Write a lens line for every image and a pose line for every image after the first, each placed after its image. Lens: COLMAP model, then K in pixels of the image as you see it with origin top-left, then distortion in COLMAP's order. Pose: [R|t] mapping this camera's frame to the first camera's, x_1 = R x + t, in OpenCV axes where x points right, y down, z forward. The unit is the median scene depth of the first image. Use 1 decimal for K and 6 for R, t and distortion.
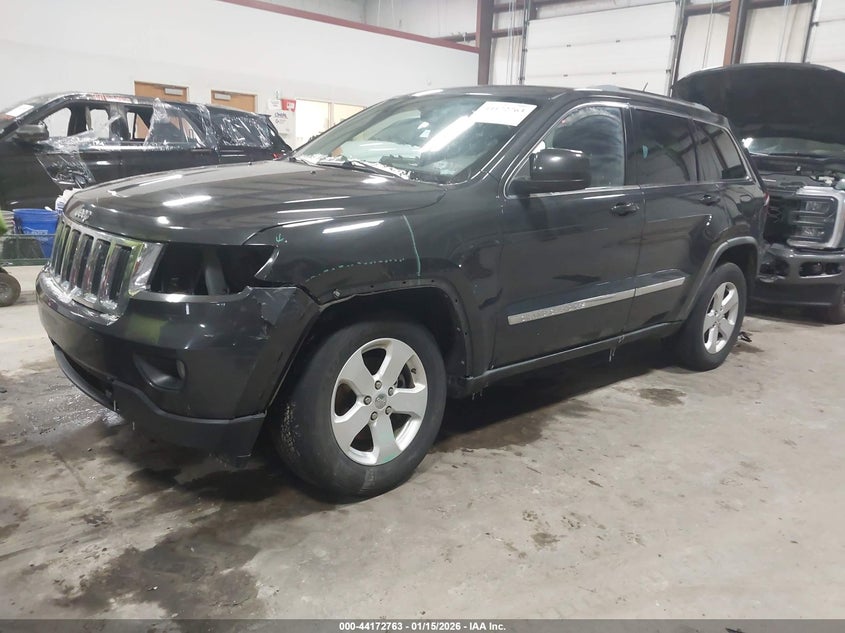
lens RADIAL K [[655.6, 0, 427.2], [0, 655.6, 315.9], [0, 0, 1]] dist [0.088277, -0.147192]
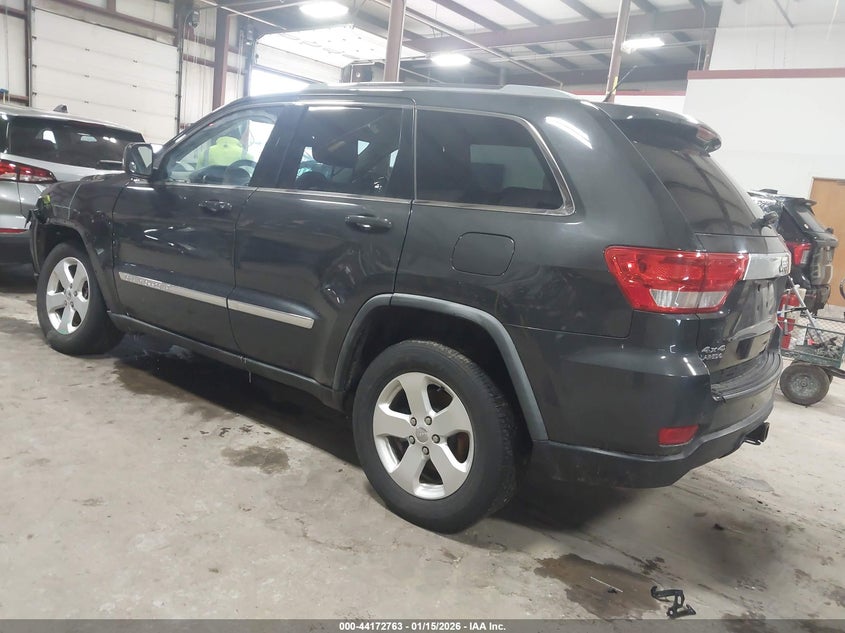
lens RADIAL K [[655.6, 0, 427.2], [0, 655.6, 315.9], [0, 0, 1]] dist [0.088277, -0.147192]
pose [[0.190689, 0.143176, -0.971153, 1.269184], [-0.331138, 0.940702, 0.073667, -0.178415], [0.924113, 0.307538, 0.226793, 1.085691]]
